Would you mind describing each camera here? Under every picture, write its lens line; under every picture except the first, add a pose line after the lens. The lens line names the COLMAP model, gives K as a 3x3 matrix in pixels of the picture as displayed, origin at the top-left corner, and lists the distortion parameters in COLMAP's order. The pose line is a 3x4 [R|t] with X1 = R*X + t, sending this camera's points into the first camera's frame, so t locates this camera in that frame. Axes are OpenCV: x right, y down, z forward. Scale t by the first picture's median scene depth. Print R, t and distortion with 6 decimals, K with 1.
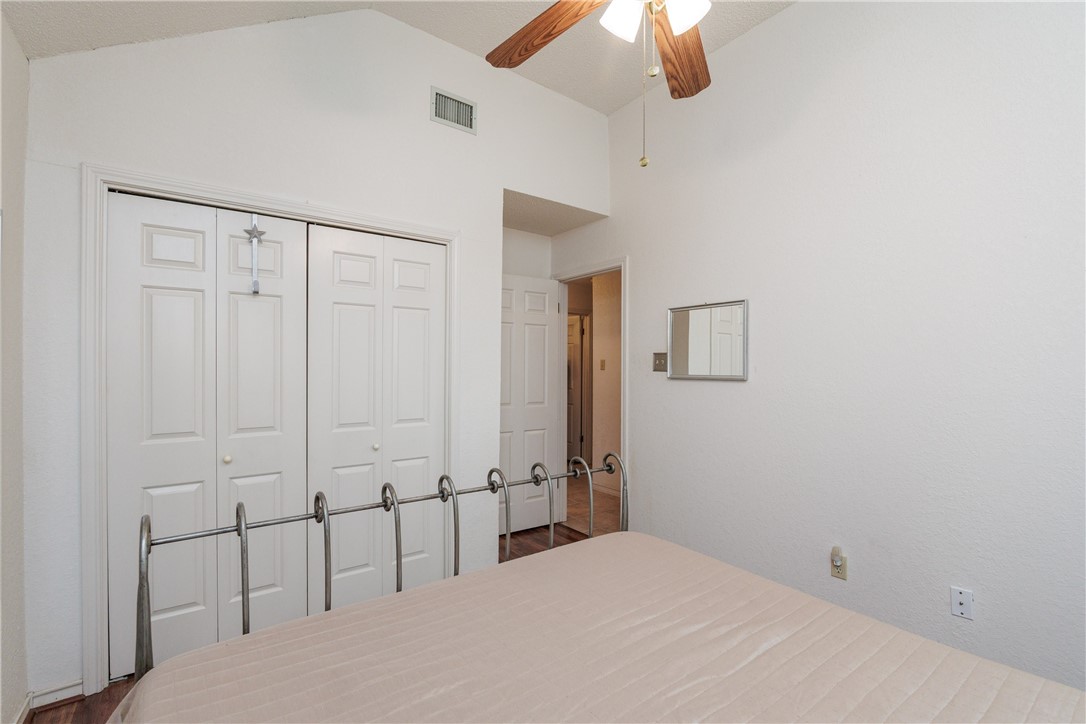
lens RADIAL K [[494.5, 0, 542.1], [0, 494.5, 368.6], [0, 0, 1]] dist [-0.014091, 0.000113]
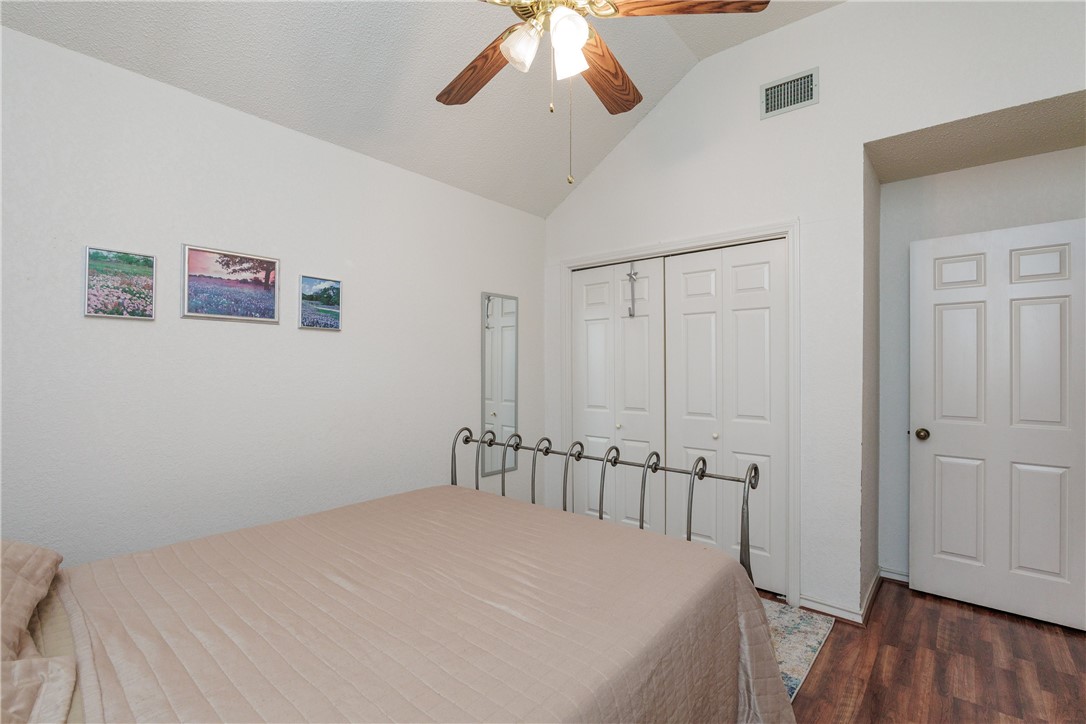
lens RADIAL K [[494.5, 0, 542.1], [0, 494.5, 368.6], [0, 0, 1]] dist [-0.014091, 0.000113]
pose [[0.206911, -0.005478, -0.978344, 0.720355], [-0.005482, 0.999962, -0.006758, 0.014059], [0.978344, 0.006762, 0.206873, 0.390114]]
